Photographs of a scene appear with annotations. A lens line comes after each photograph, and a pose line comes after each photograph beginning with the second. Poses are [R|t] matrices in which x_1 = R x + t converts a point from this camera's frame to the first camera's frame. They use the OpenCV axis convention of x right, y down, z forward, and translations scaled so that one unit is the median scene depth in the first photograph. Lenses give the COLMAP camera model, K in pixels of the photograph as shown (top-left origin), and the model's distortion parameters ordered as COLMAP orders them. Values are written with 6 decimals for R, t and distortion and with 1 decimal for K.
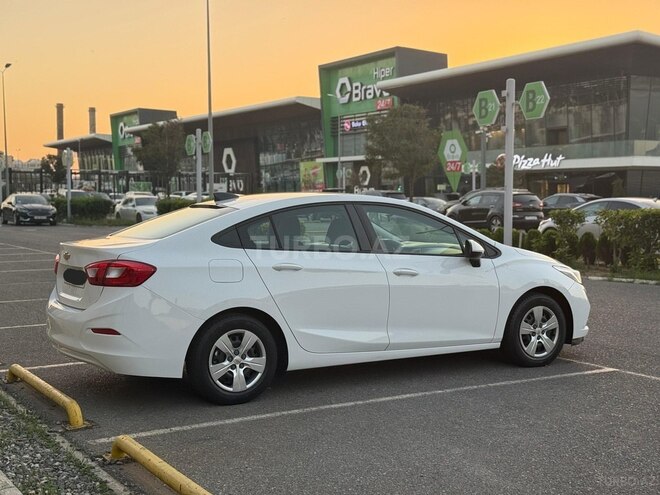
lens RADIAL K [[917.6, 0, 330.2], [0, 917.6, 243.6], [0, 0, 1]] dist [0.113678, 0.000000]
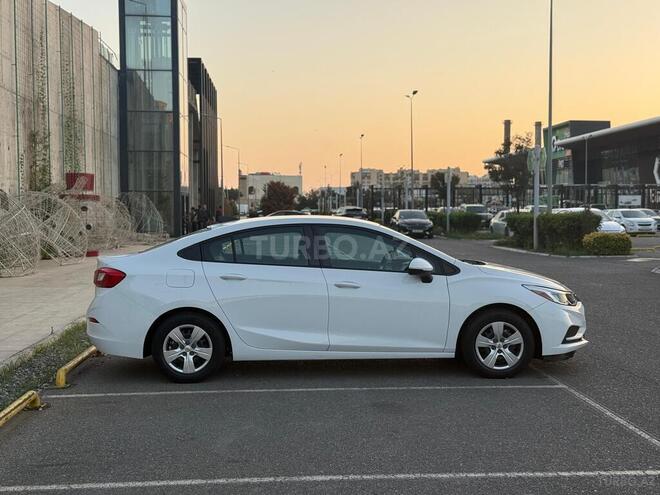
lens RADIAL K [[917.6, 0, 330.8], [0, 917.6, 247.2], [0, 0, 1]] dist [0.113678, 0.000000]
pose [[0.885547, 0.014532, -0.464322, 0.557492], [-0.018922, 0.999809, -0.004797, -0.009828], [0.464164, 0.013034, 0.885653, -0.035555]]
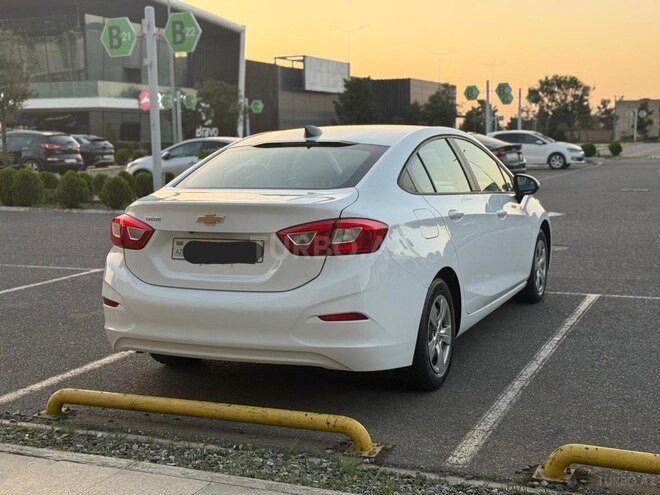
lens RADIAL K [[917.6, 0, 333.7], [0, 917.6, 249.7], [0, 0, 1]] dist [0.113678, 0.000000]
pose [[0.811337, -0.086011, 0.578216, -0.530180], [0.046519, 0.995479, 0.082805, -0.014253], [-0.582724, -0.040284, 0.811671, 0.337319]]
